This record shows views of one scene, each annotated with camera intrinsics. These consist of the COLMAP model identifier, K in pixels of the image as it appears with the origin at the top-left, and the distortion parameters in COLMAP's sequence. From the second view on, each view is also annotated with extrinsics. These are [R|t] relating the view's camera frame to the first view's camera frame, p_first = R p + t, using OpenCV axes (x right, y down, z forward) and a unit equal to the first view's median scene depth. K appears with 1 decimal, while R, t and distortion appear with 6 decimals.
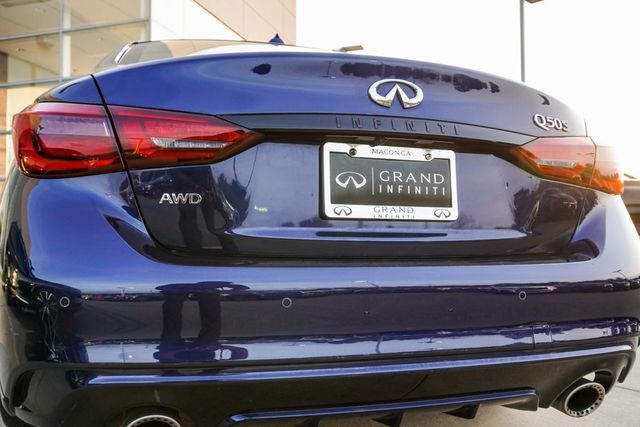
lens RADIAL K [[600.2, 0, 325.3], [0, 600.2, 207.6], [0, 0, 1]] dist [-0.010420, 0.000000]
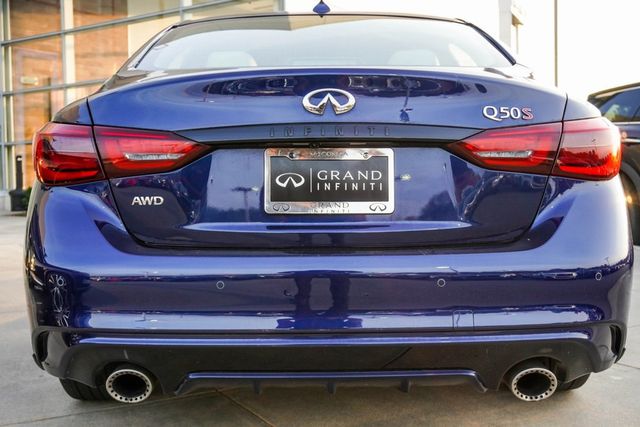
lens RADIAL K [[883.2, 0, 341.9], [0, 883.2, 215.3], [0, 0, 1]] dist [0.026038, 0.000000]
pose [[0.958654, -0.008469, -0.284449, 0.606190], [0.028523, 0.997383, 0.066432, -0.086700], [0.283142, -0.071799, 0.956387, -0.582016]]
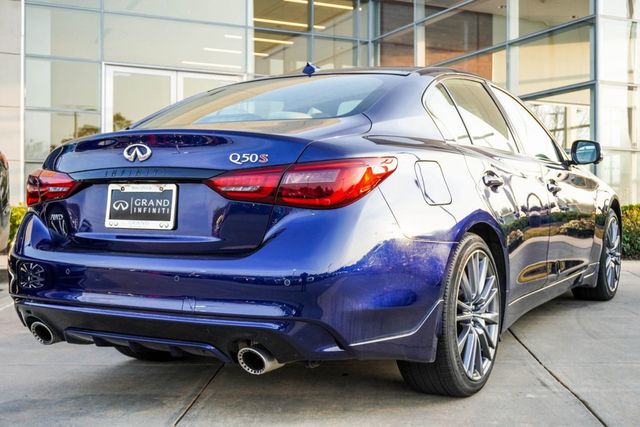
lens RADIAL K [[883.2, 0, 324.3], [0, 883.2, 215.1], [0, 0, 1]] dist [0.026038, 0.000000]
pose [[0.664542, 0.002685, -0.747246, 2.275528], [0.026150, 0.999297, 0.026847, -0.069588], [0.746793, -0.037381, 0.664005, -0.241291]]
